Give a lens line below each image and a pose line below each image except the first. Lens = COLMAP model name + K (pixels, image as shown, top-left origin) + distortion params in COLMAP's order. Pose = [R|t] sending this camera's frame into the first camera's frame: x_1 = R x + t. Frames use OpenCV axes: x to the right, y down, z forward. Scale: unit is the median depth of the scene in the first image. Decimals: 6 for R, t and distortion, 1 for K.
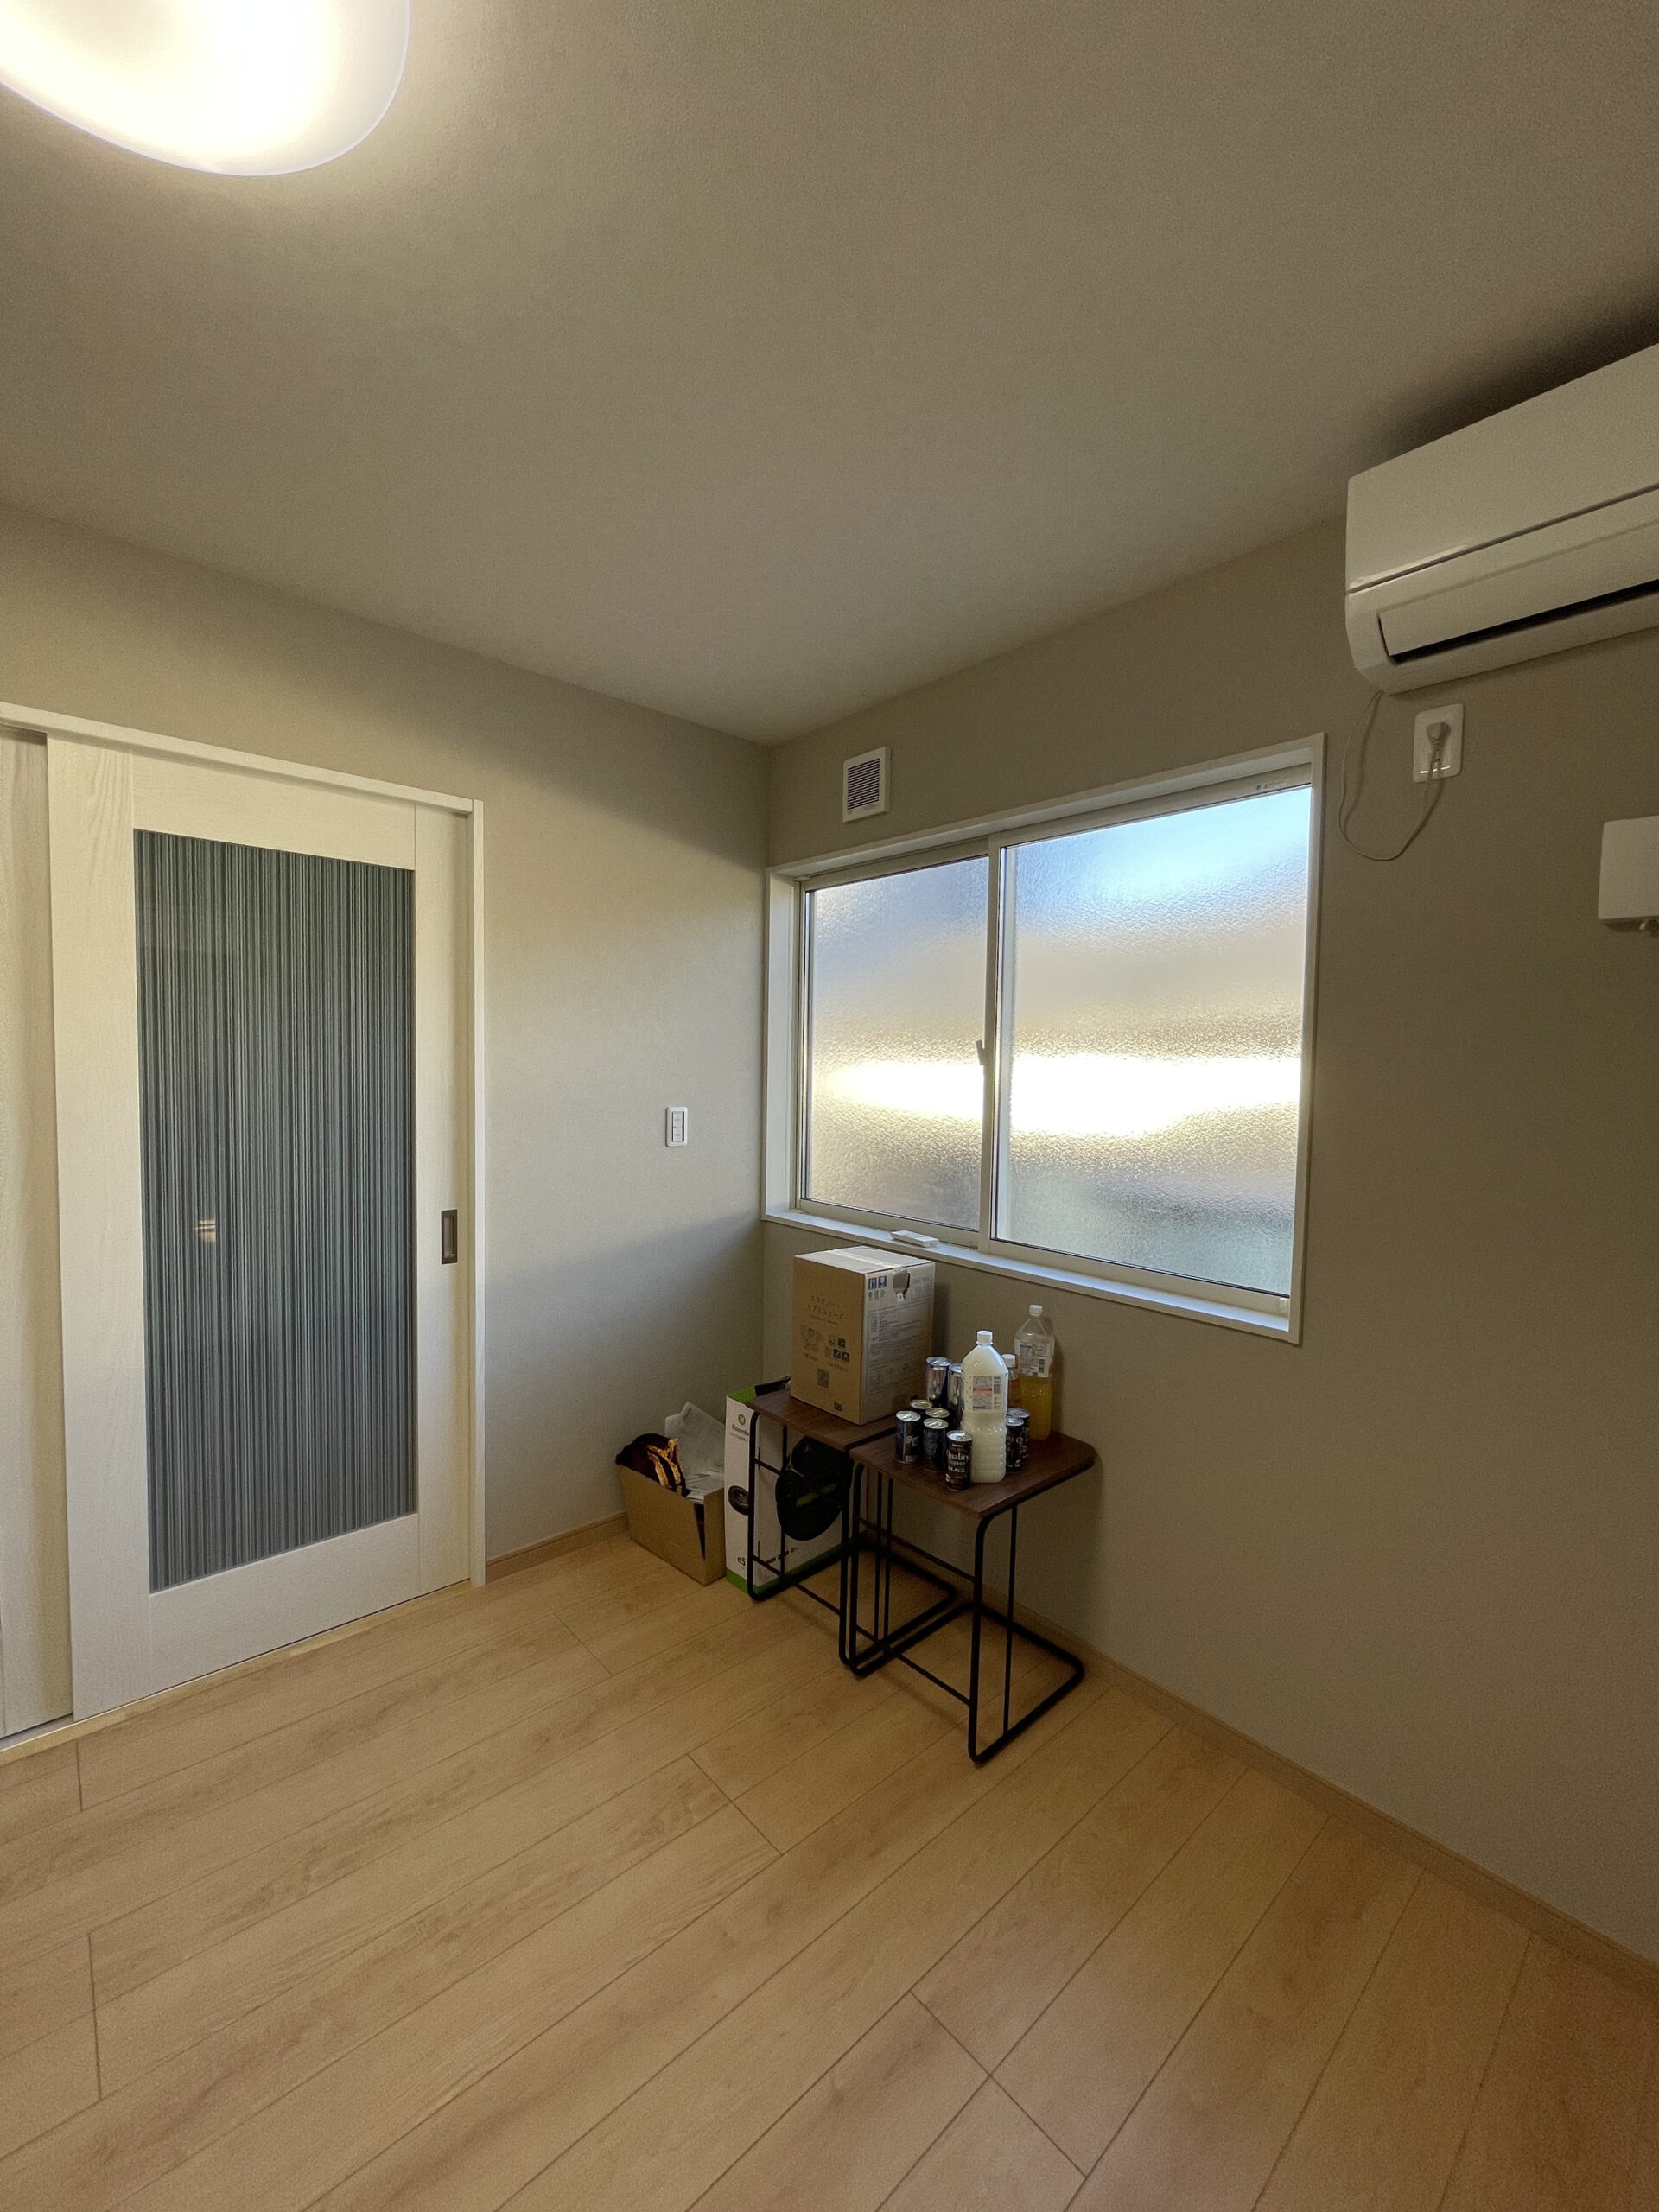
lens RADIAL K [[892.8, 0, 831.0], [0, 892.8, 1108.2], [0, 0, 1]] dist [-0.002353, -0.000092]
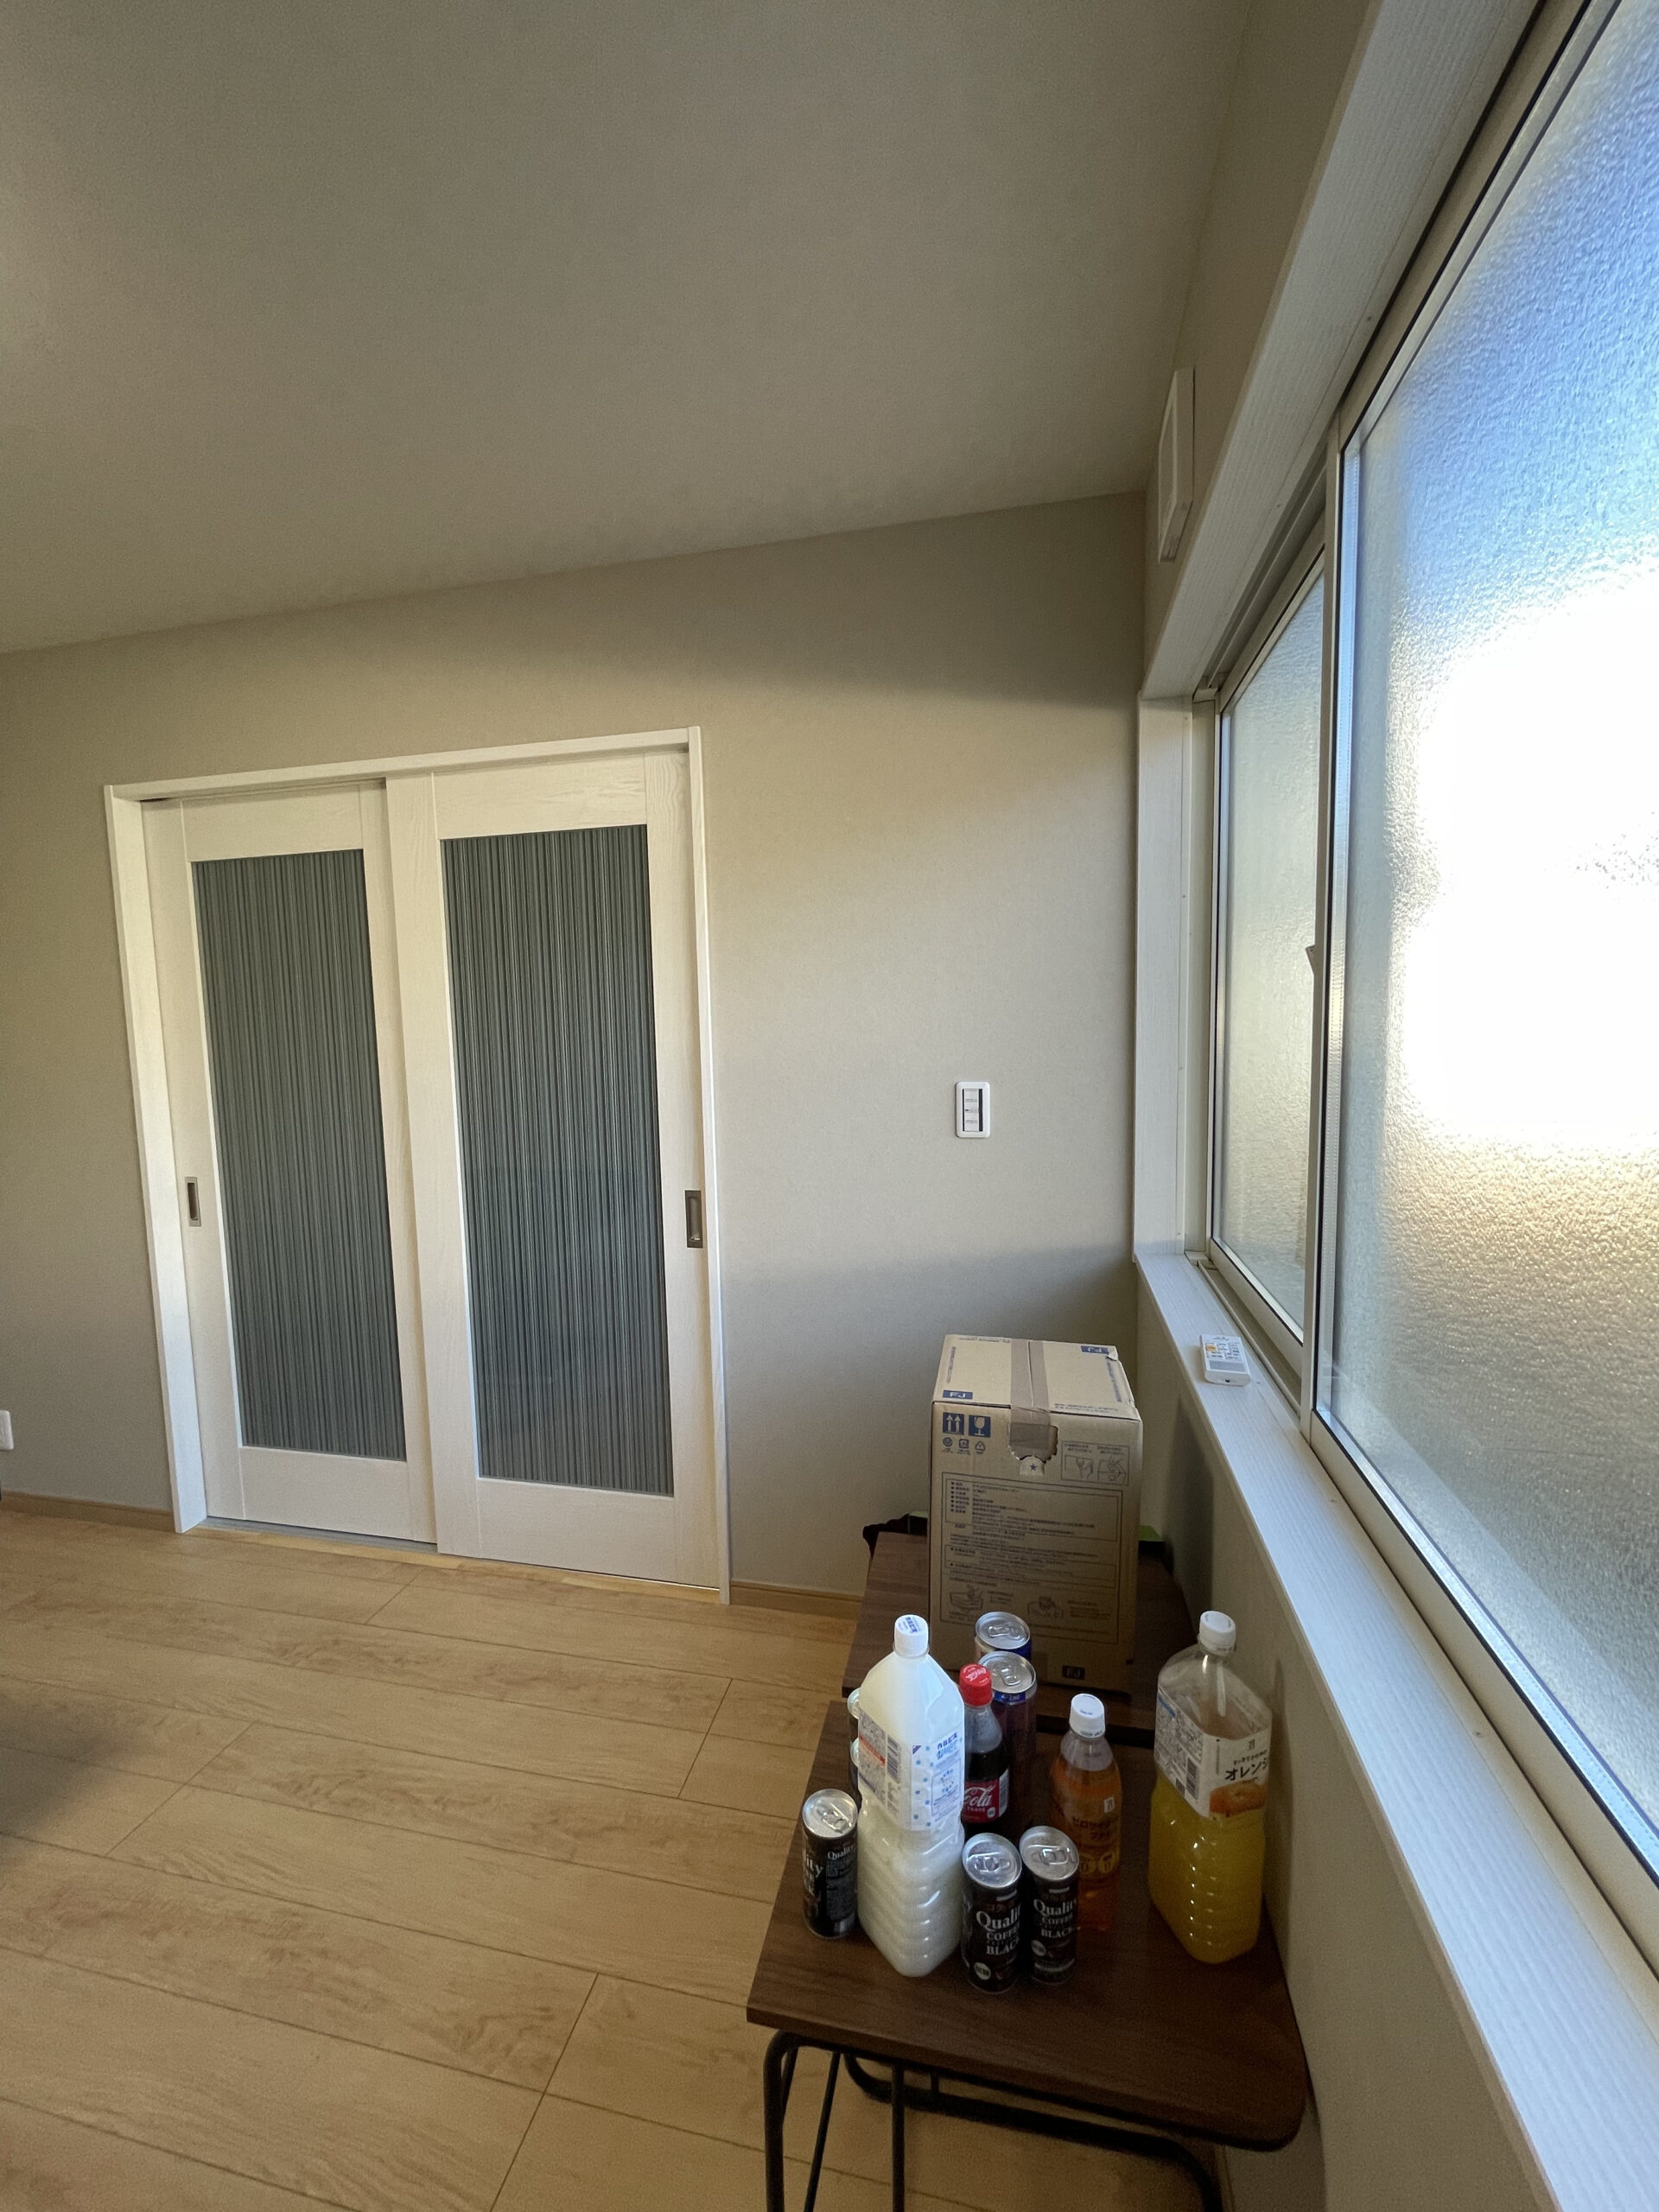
lens RADIAL K [[892.8, 0, 831.0], [0, 892.8, 1108.2], [0, 0, 1]] dist [-0.002353, -0.000092]
pose [[0.579727, 0.047155, -0.813445, 0.426316], [-0.008848, 0.998629, 0.051584, -0.020547], [0.814762, -0.022707, 0.579350, 0.623064]]
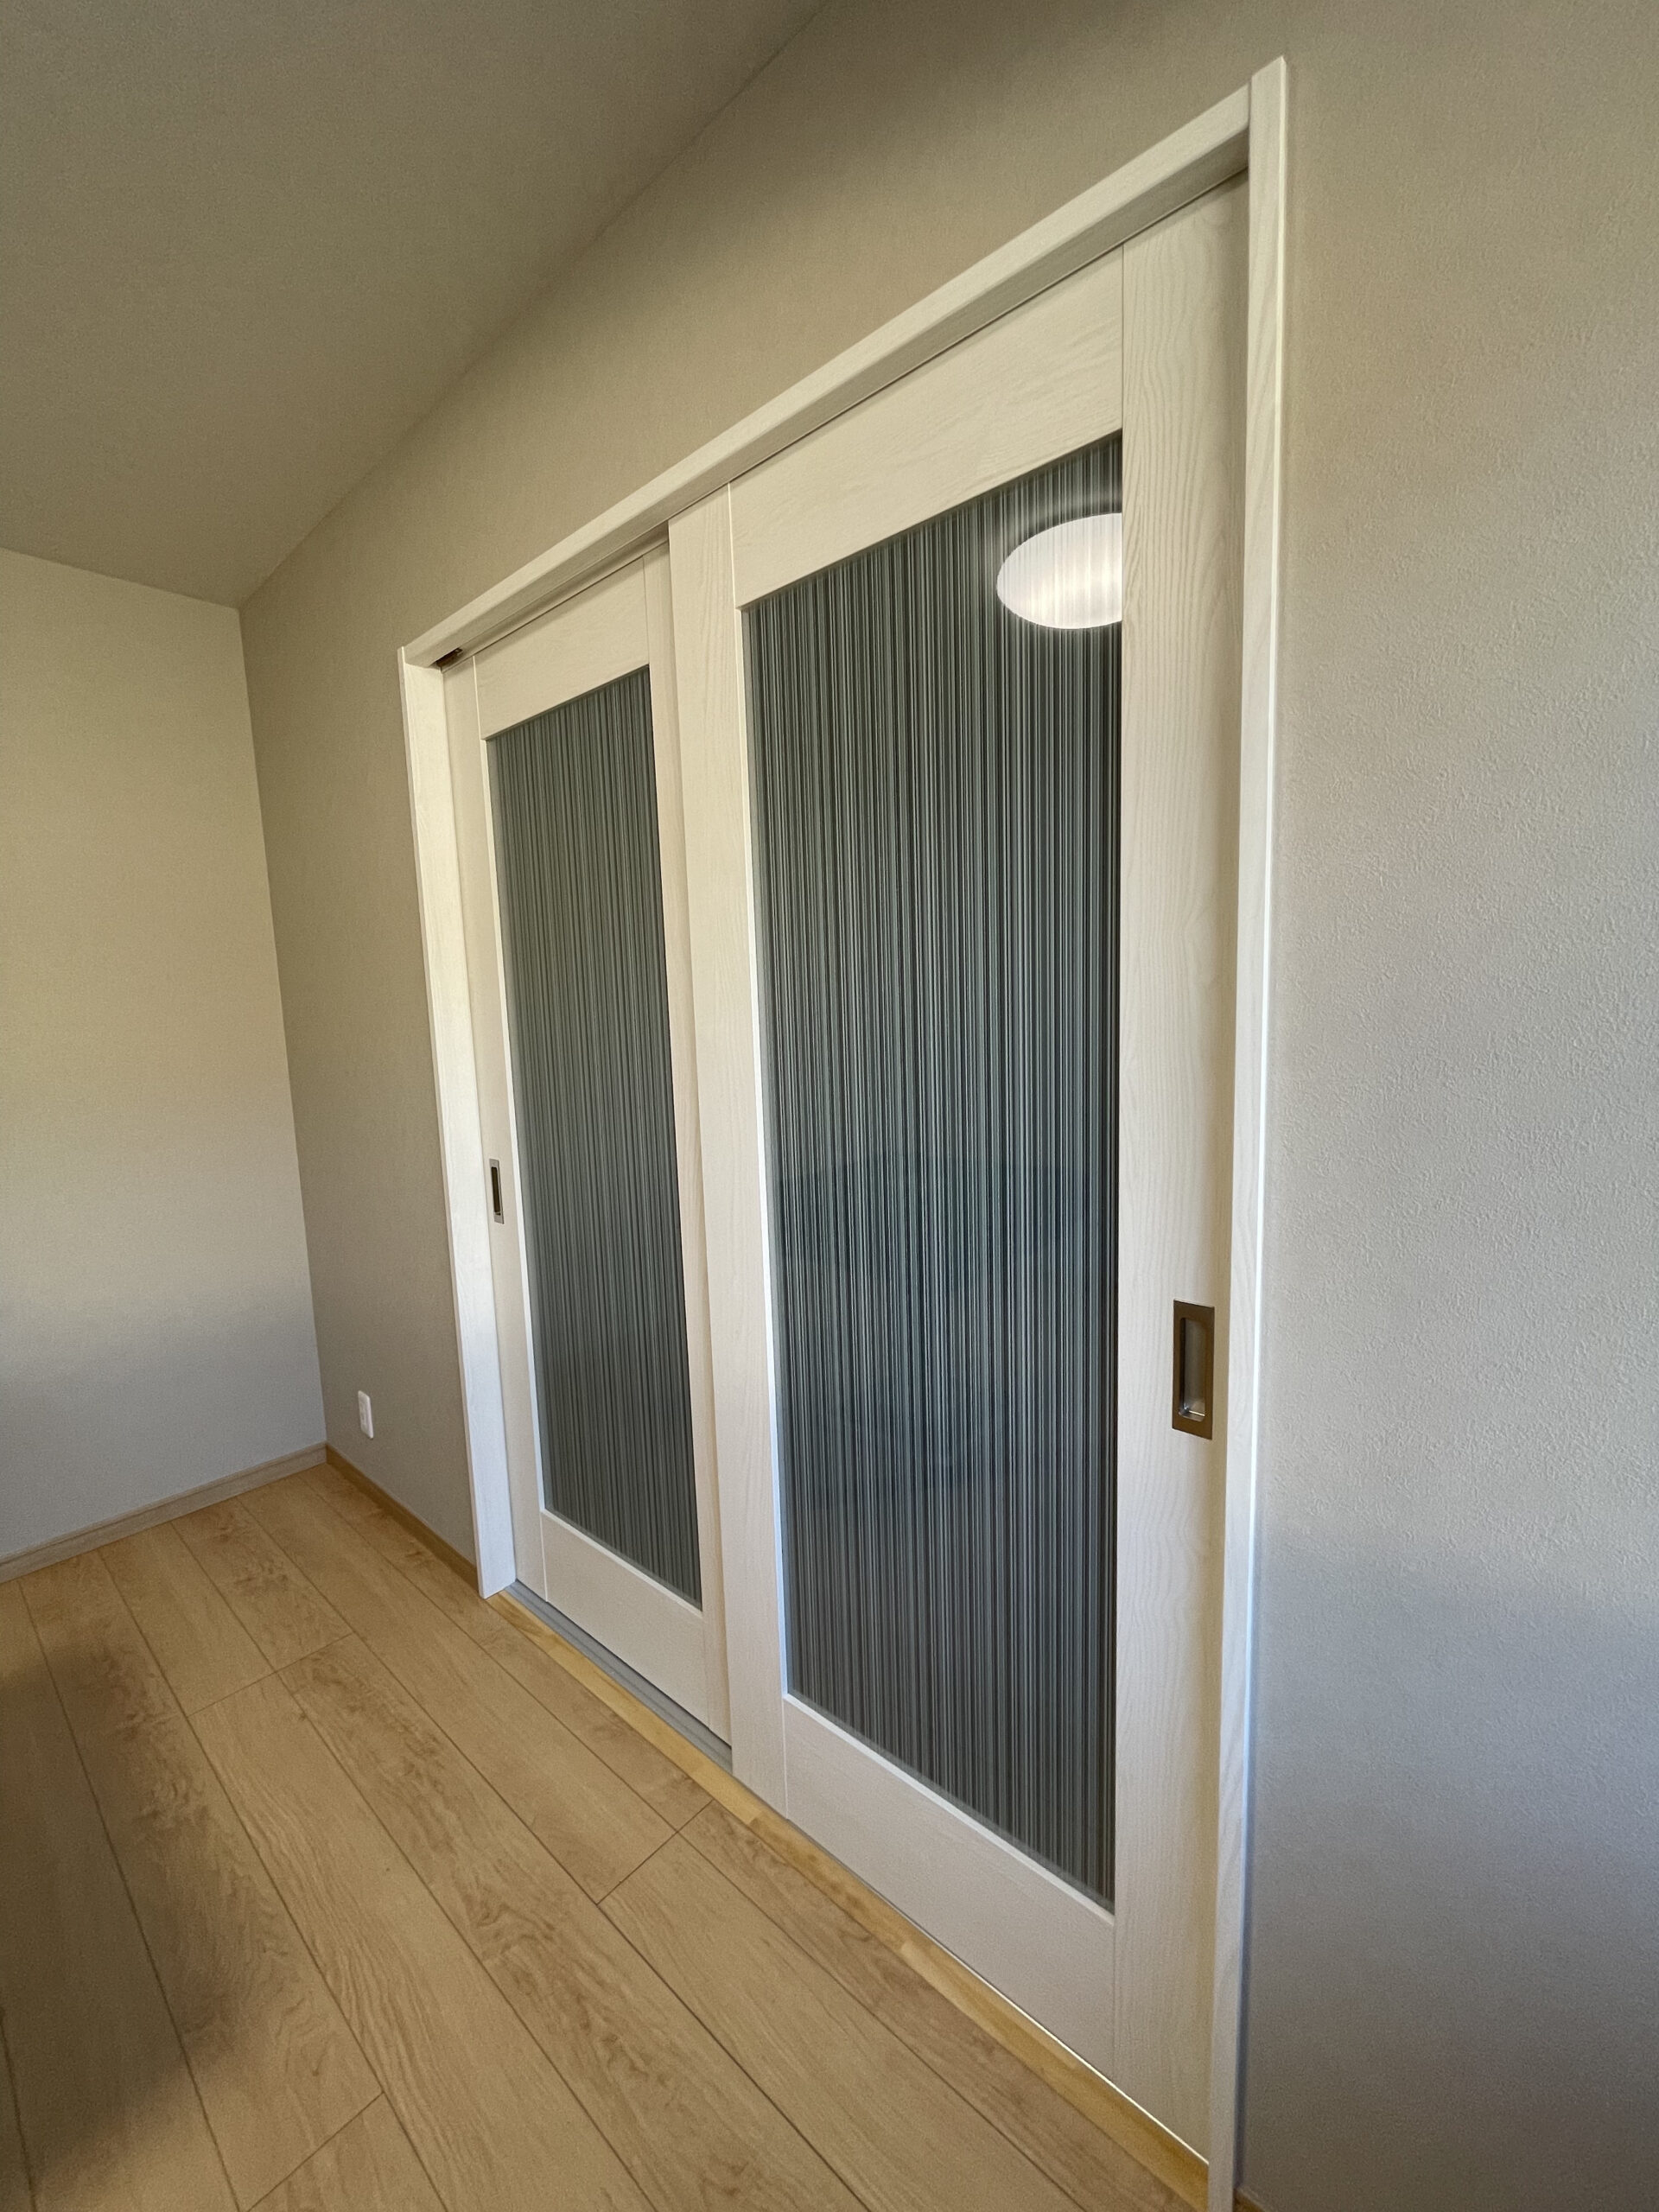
lens RADIAL K [[910.1, 0, 831.0], [0, 910.1, 1114.4], [0, 0, 1]] dist [-0.009662, -0.000092]
pose [[0.123883, 0.104371, -0.986793, -0.064274], [-0.014002, 0.994538, 0.103432, -0.009077], [0.992198, 0.001003, 0.124668, 0.842676]]
